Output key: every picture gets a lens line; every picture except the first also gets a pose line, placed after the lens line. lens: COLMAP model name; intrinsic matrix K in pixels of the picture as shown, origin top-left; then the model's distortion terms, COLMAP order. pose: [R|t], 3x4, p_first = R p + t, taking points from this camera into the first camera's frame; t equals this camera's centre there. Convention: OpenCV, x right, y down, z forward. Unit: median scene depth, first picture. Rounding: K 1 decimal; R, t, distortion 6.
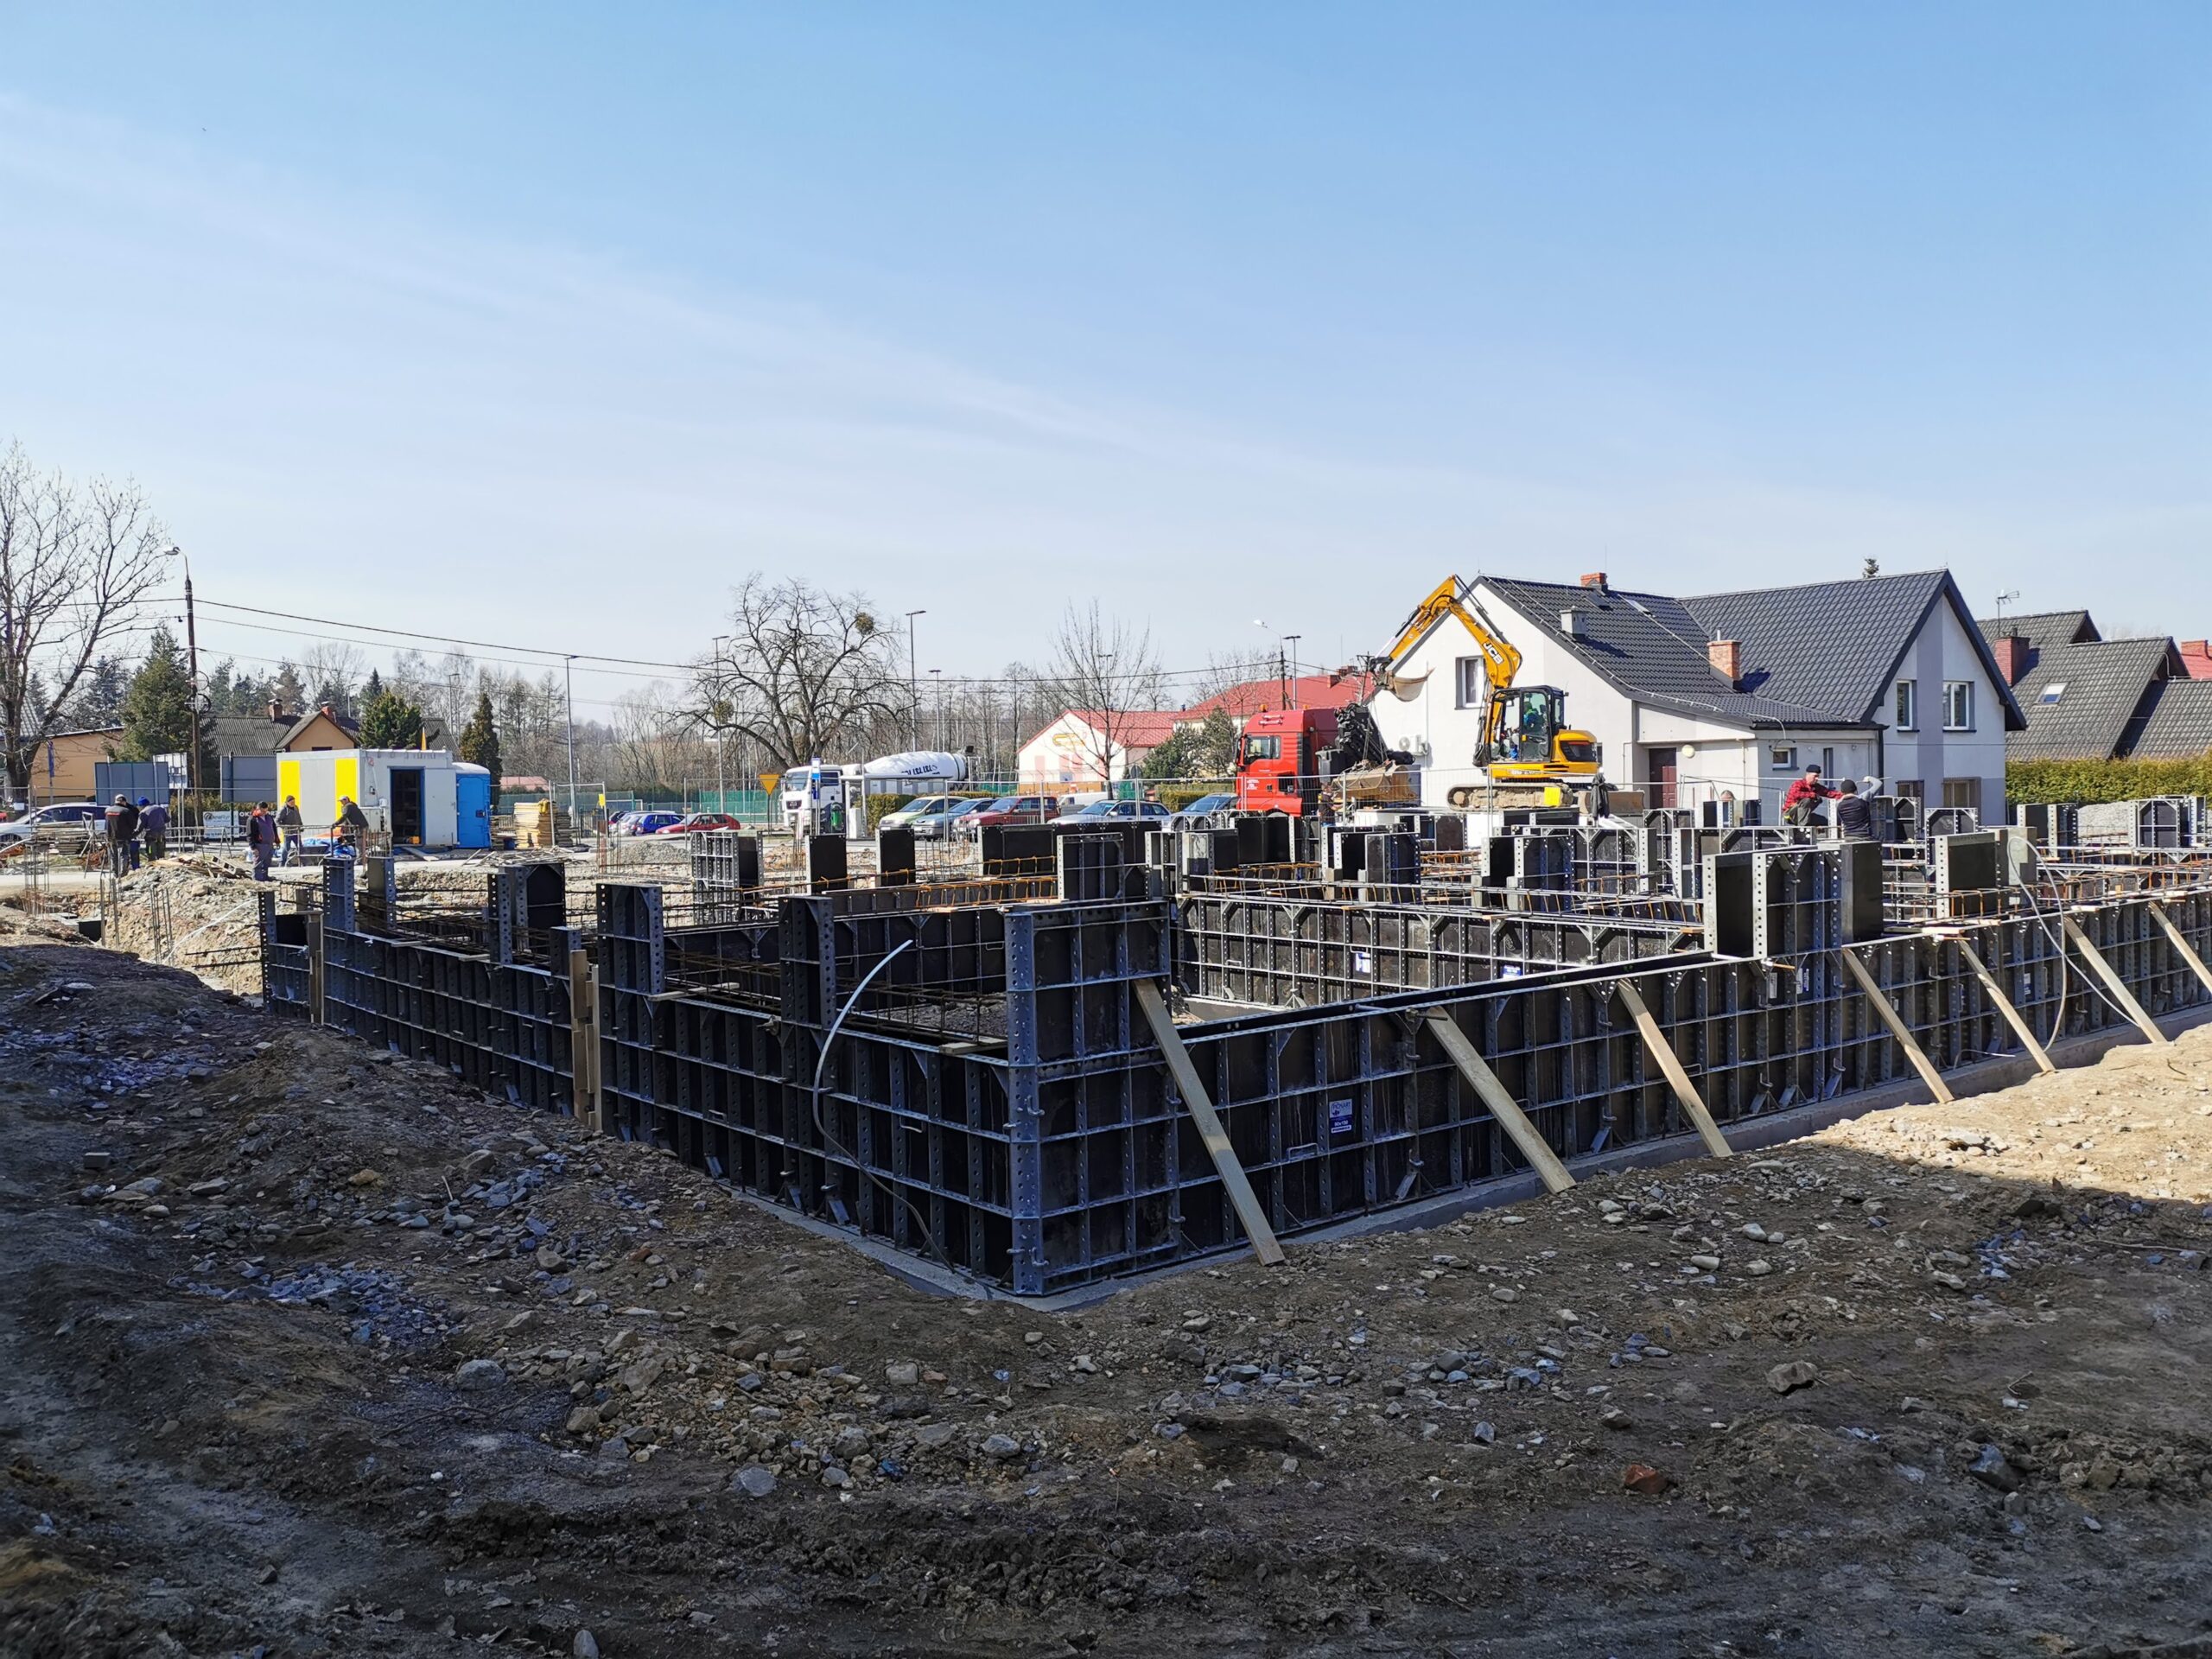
lens RADIAL K [[1681.7, 0, 1106.0], [0, 1681.7, 829.5], [0, 0, 1]] dist [0.062054, -0.072010]
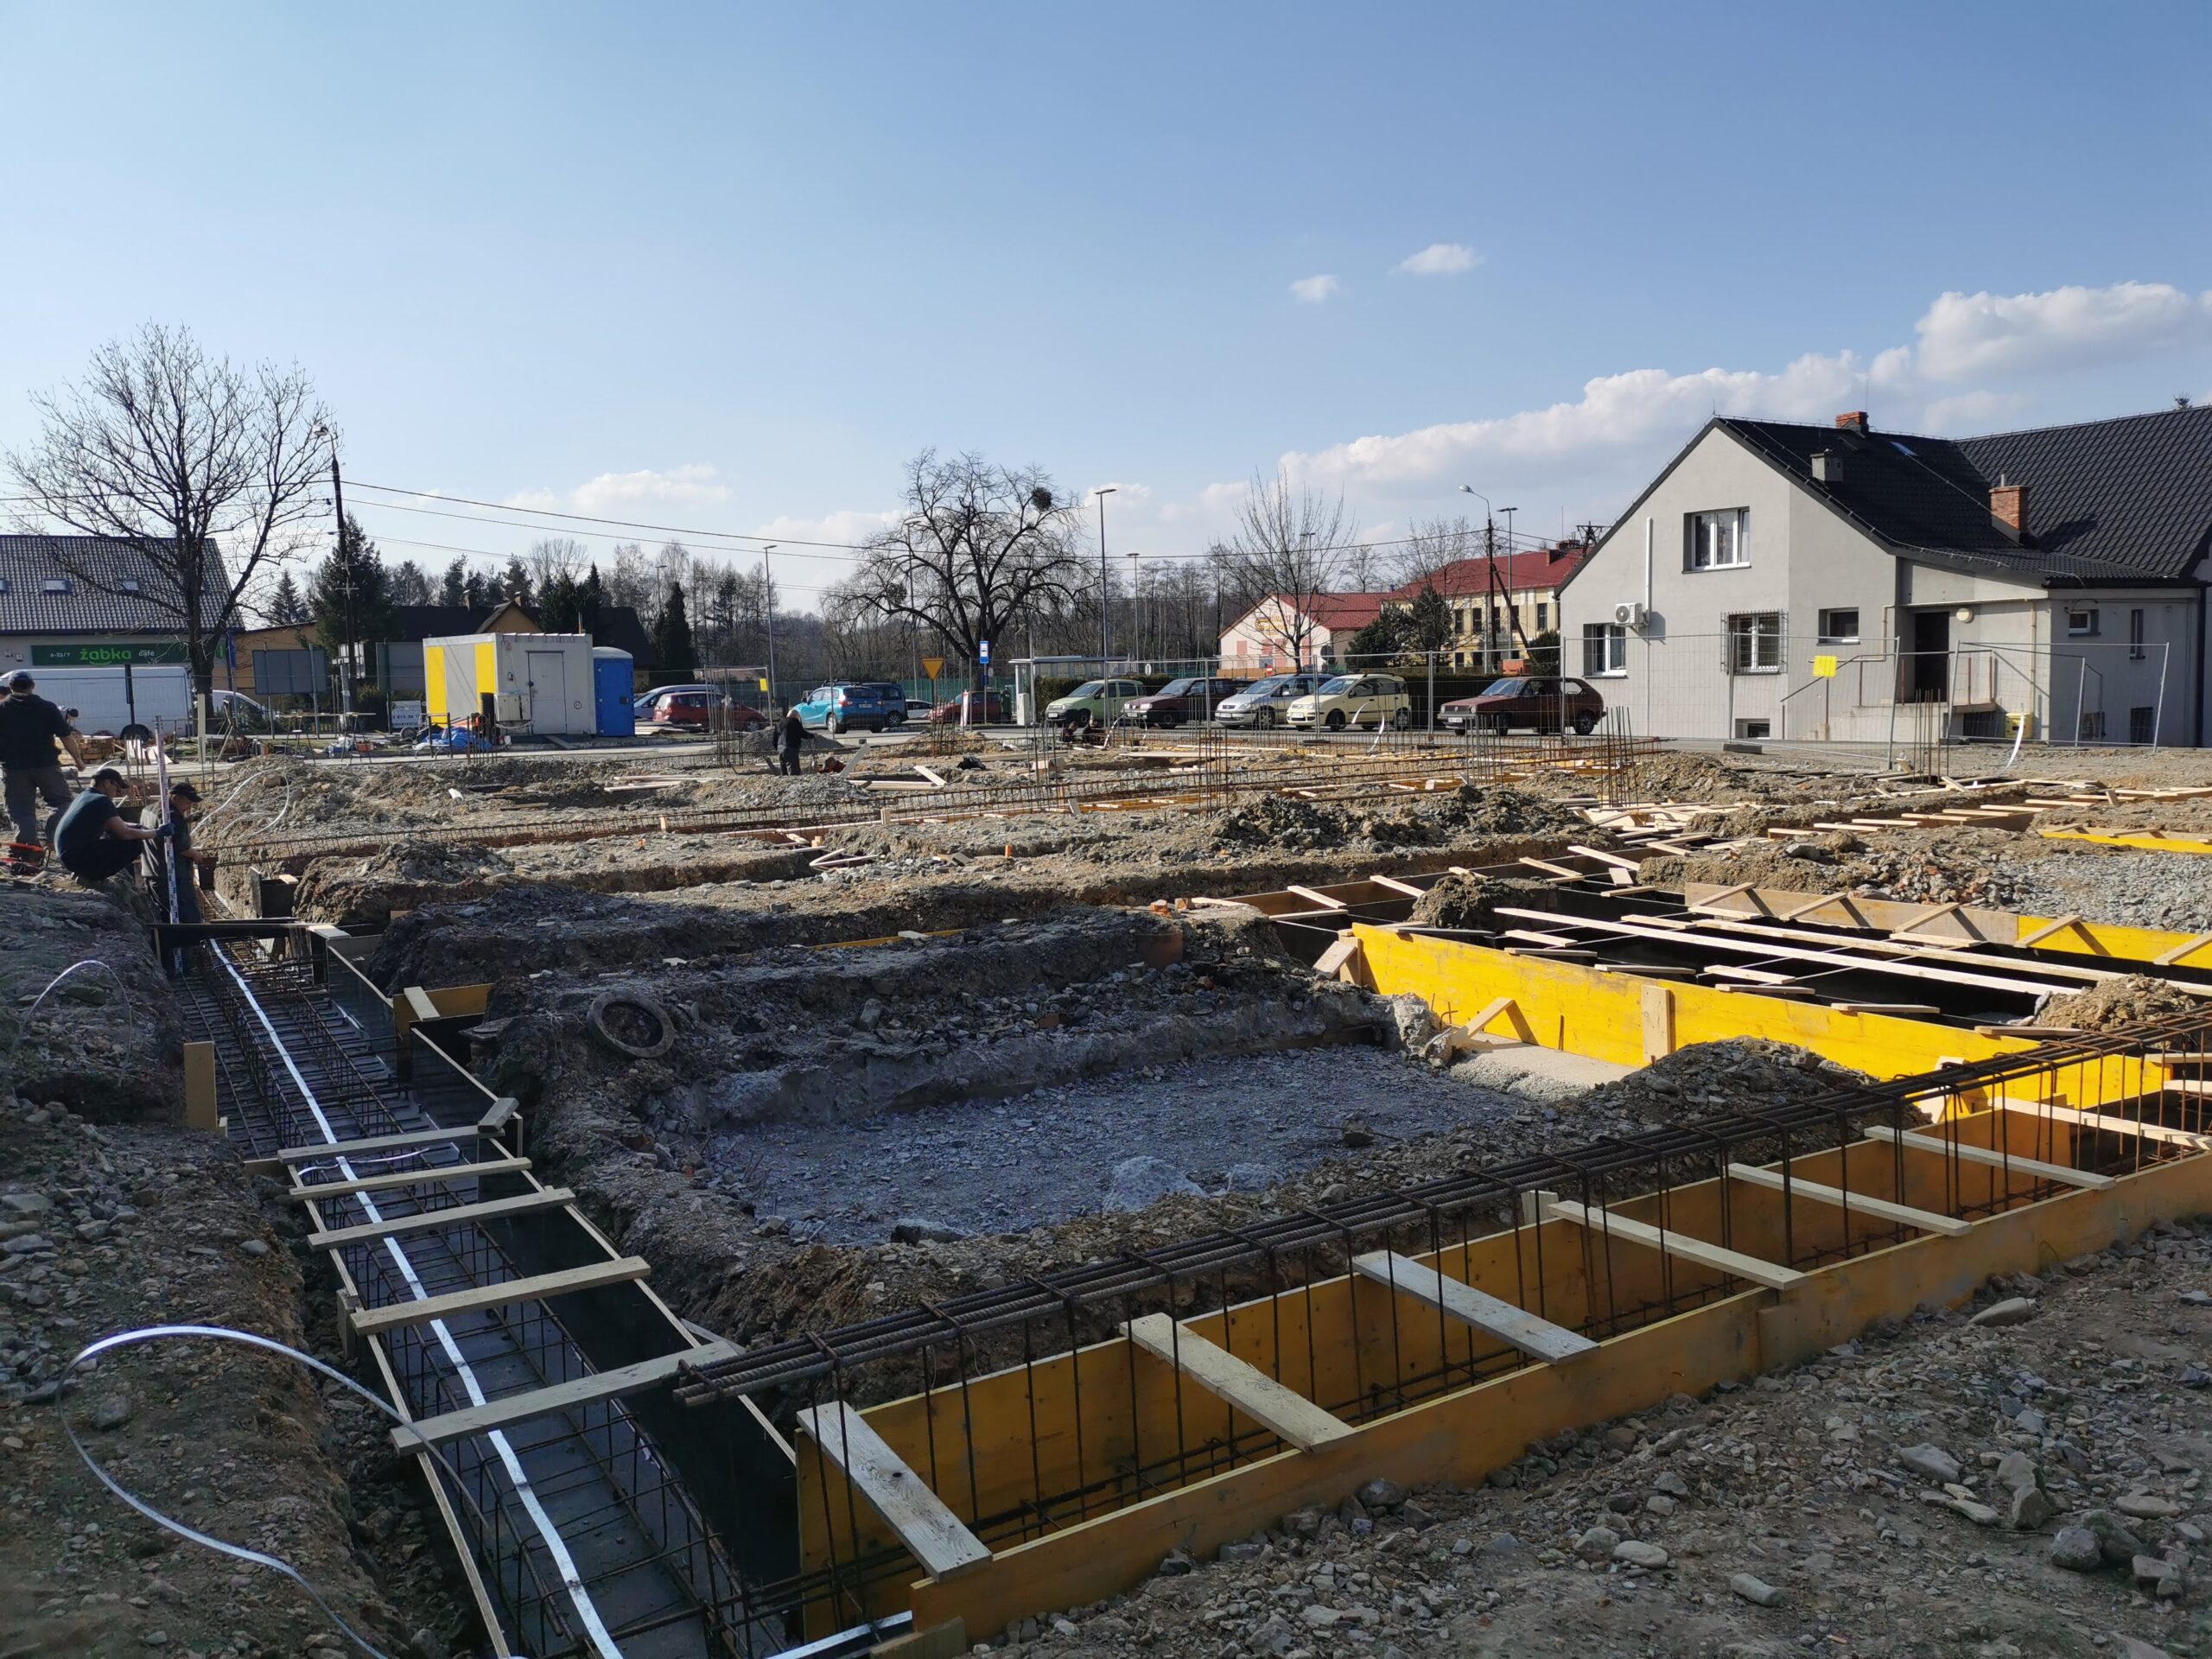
lens RADIAL K [[1681.7, 0, 1106.0], [0, 1681.7, 829.5], [0, 0, 1]] dist [0.062054, -0.072010]
pose [[0.992151, 0.002183, -0.125025, 0.012804], [0.006100, 0.997812, 0.065829, 0.001453], [0.124895, -0.066075, 0.989967, 0.052291]]
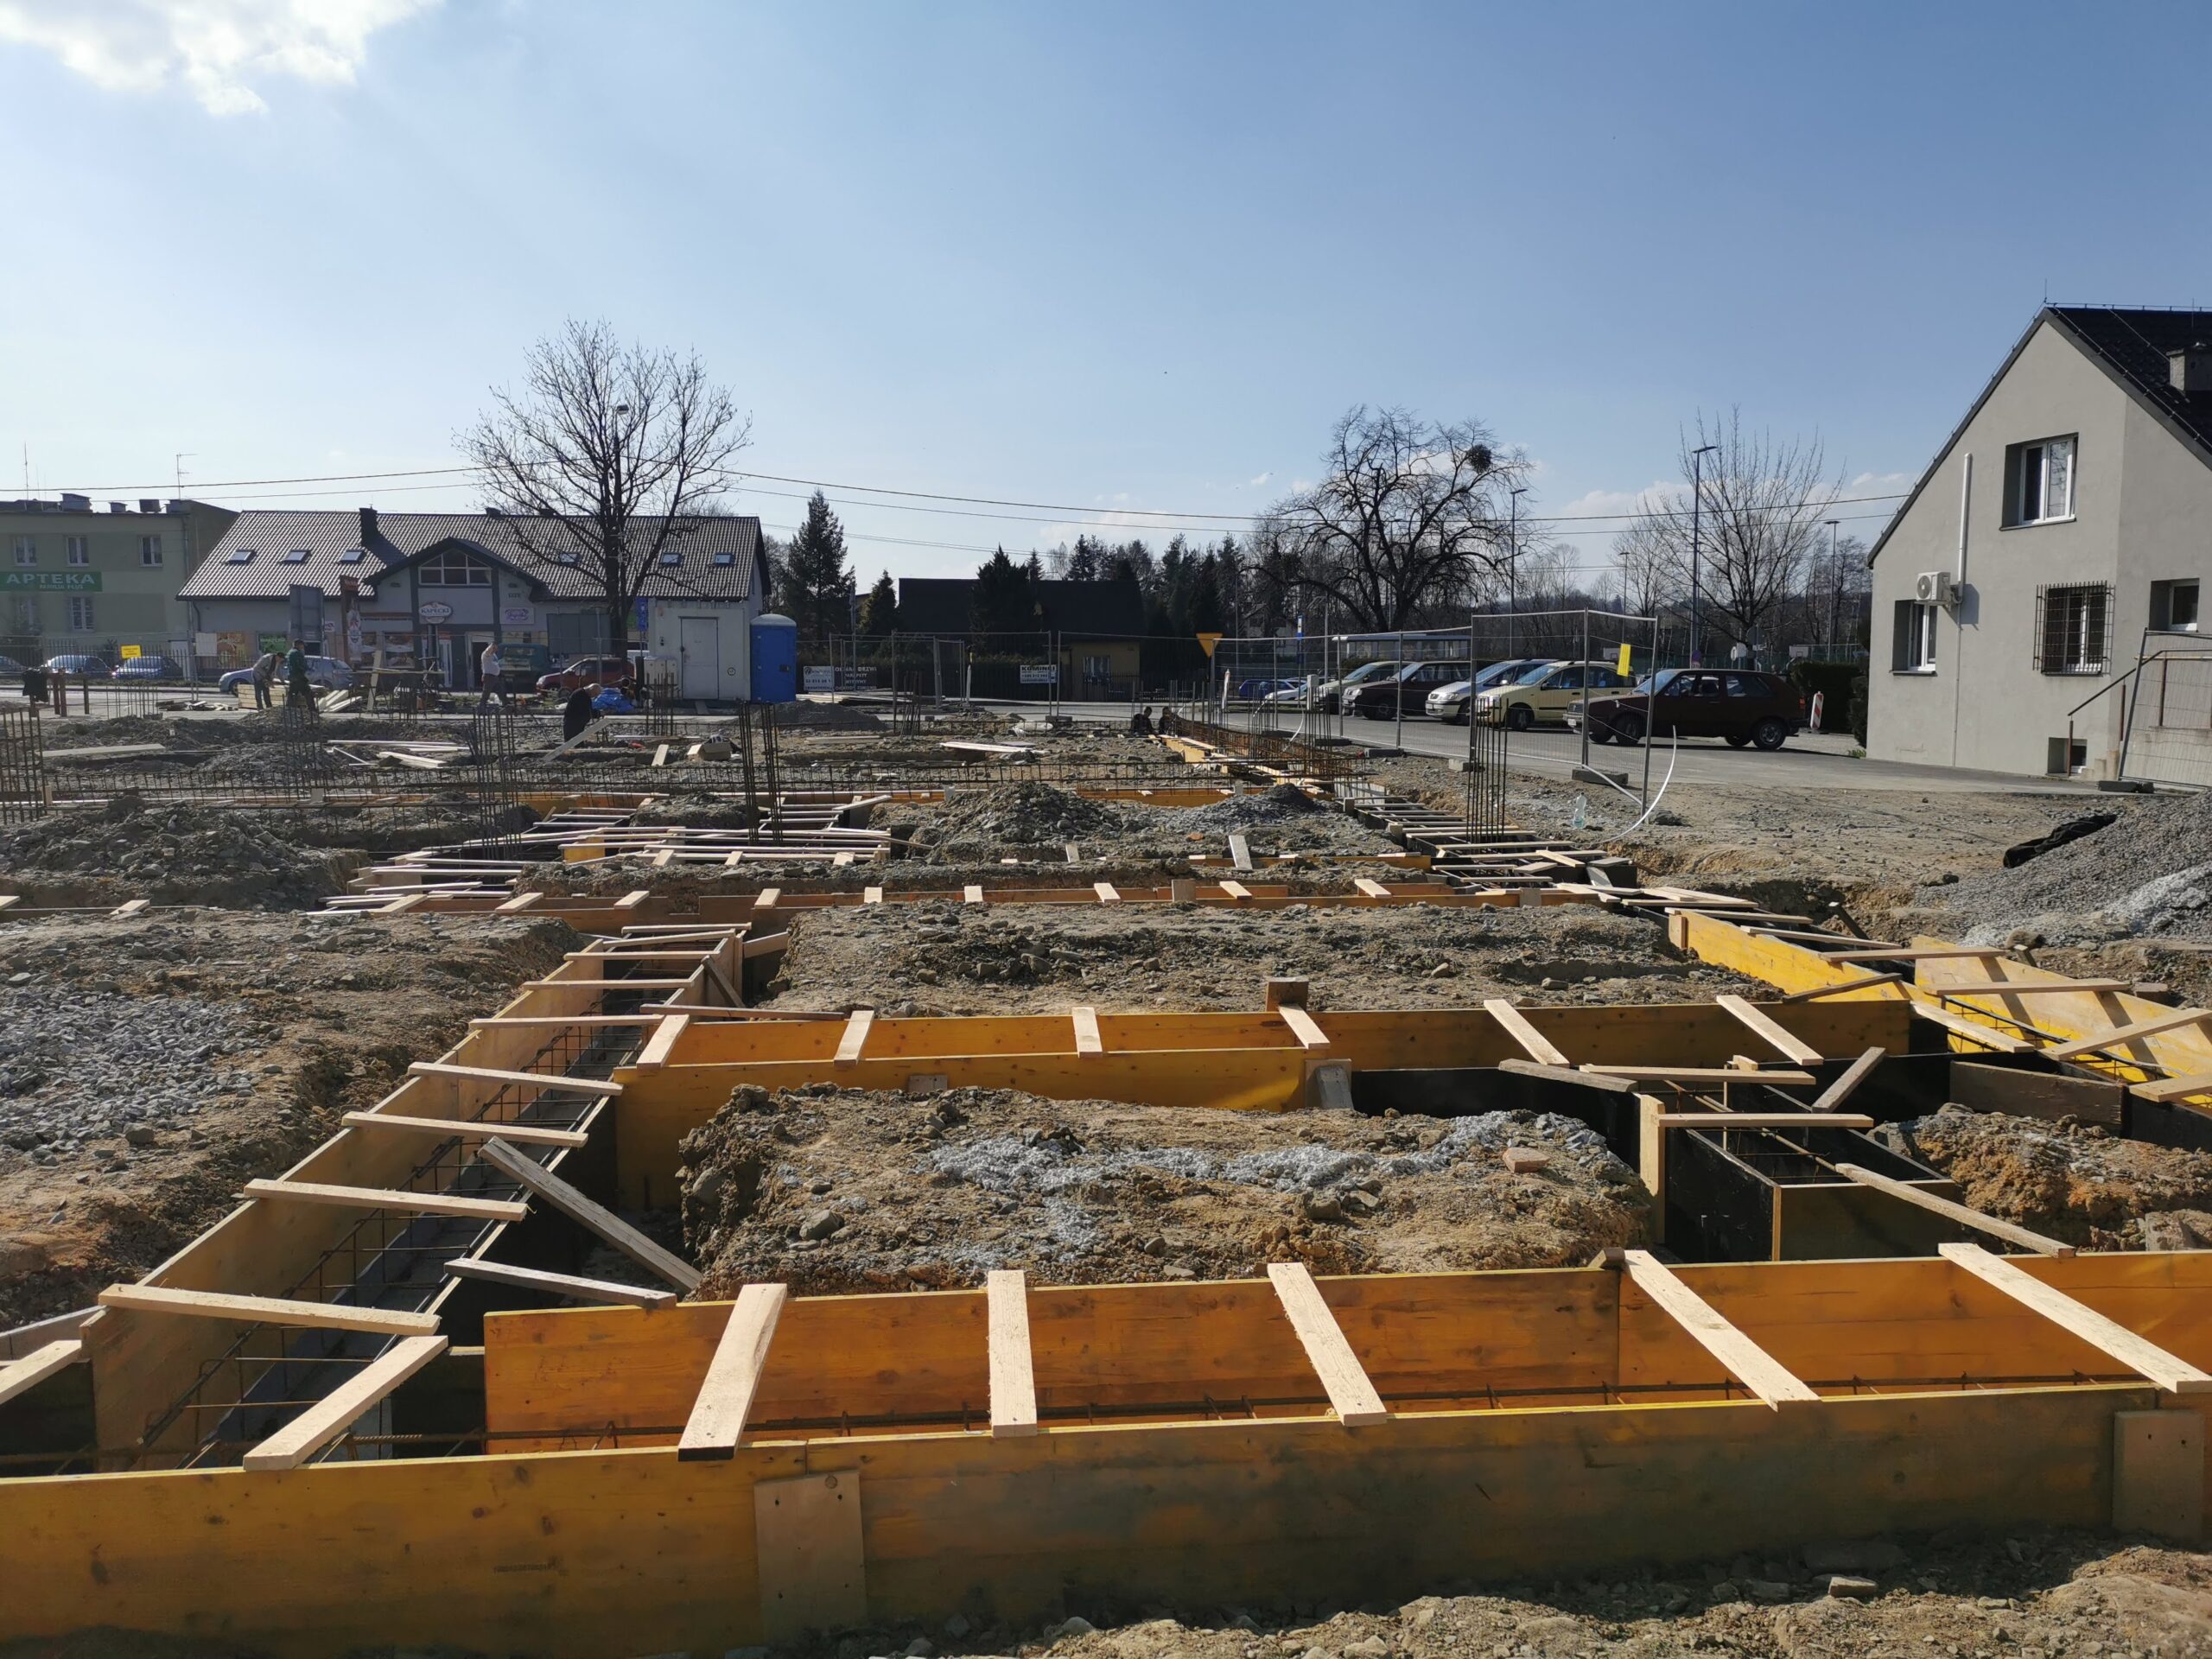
lens RADIAL K [[1681.7, 0, 1106.0], [0, 1681.7, 829.5], [0, 0, 1]] dist [0.062054, -0.072010]
pose [[0.836151, 0.070270, -0.543979, 0.184915], [-0.028694, 0.996005, 0.084556, -0.002820], [0.547748, -0.055093, 0.834827, 0.186673]]
